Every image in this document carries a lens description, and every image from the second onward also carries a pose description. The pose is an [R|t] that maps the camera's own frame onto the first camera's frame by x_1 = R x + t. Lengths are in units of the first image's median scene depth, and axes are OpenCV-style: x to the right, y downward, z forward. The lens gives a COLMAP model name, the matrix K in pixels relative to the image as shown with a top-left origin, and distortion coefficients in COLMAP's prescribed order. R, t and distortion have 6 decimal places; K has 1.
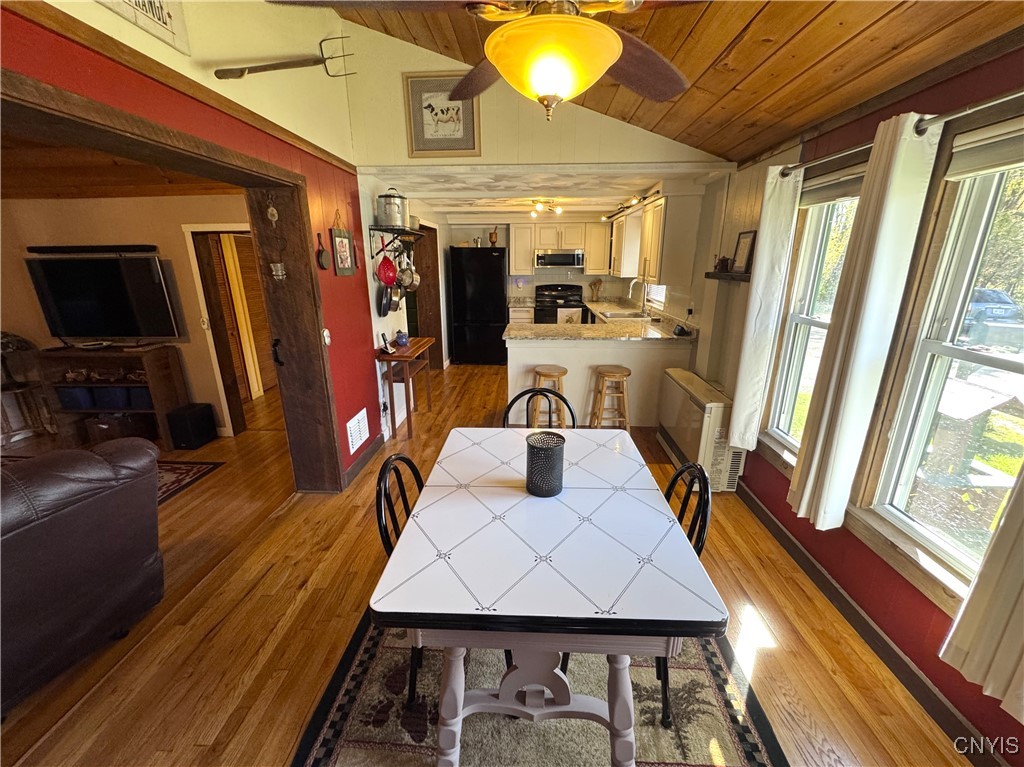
lens RADIAL K [[410.0, 0, 503.4], [0, 410.0, 386.8], [0, 0, 1]] dist [-0.001520, -0.000788]
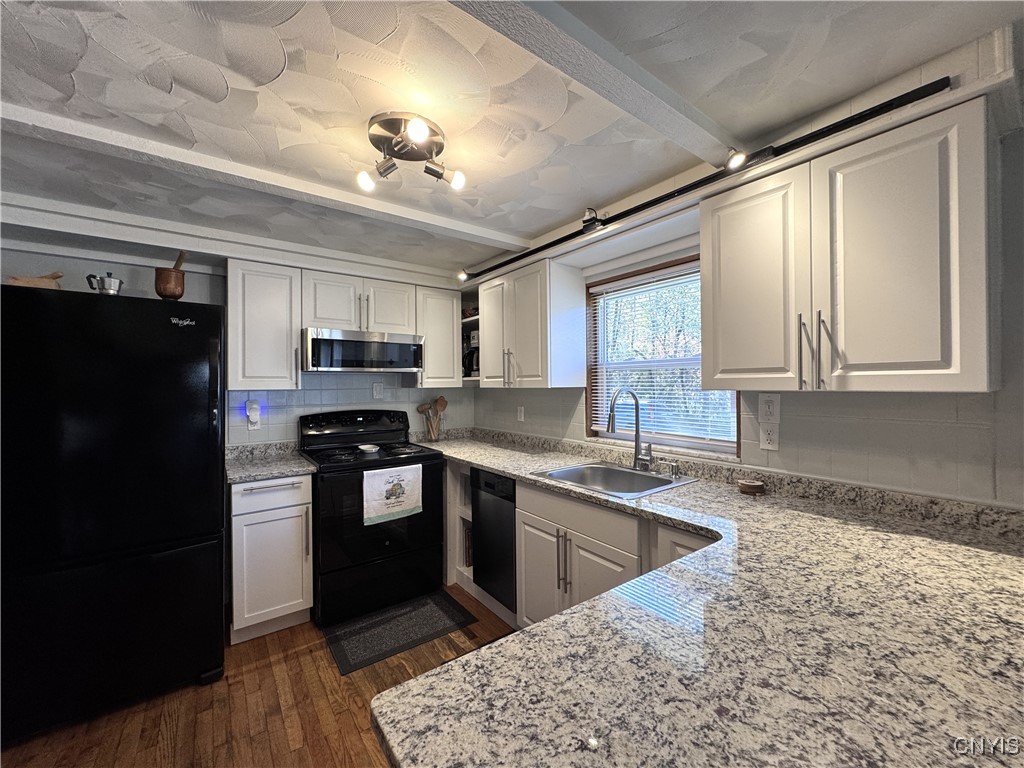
lens RADIAL K [[410.0, 0, 512.1], [0, 410.0, 385.6], [0, 0, 1]] dist [-0.001520, -0.000788]
pose [[0.757701, 0.002797, 0.652596, -0.028071], [0.192716, 0.954436, -0.227844, -0.147809], [-0.623498, 0.298403, 0.722638, 0.590595]]
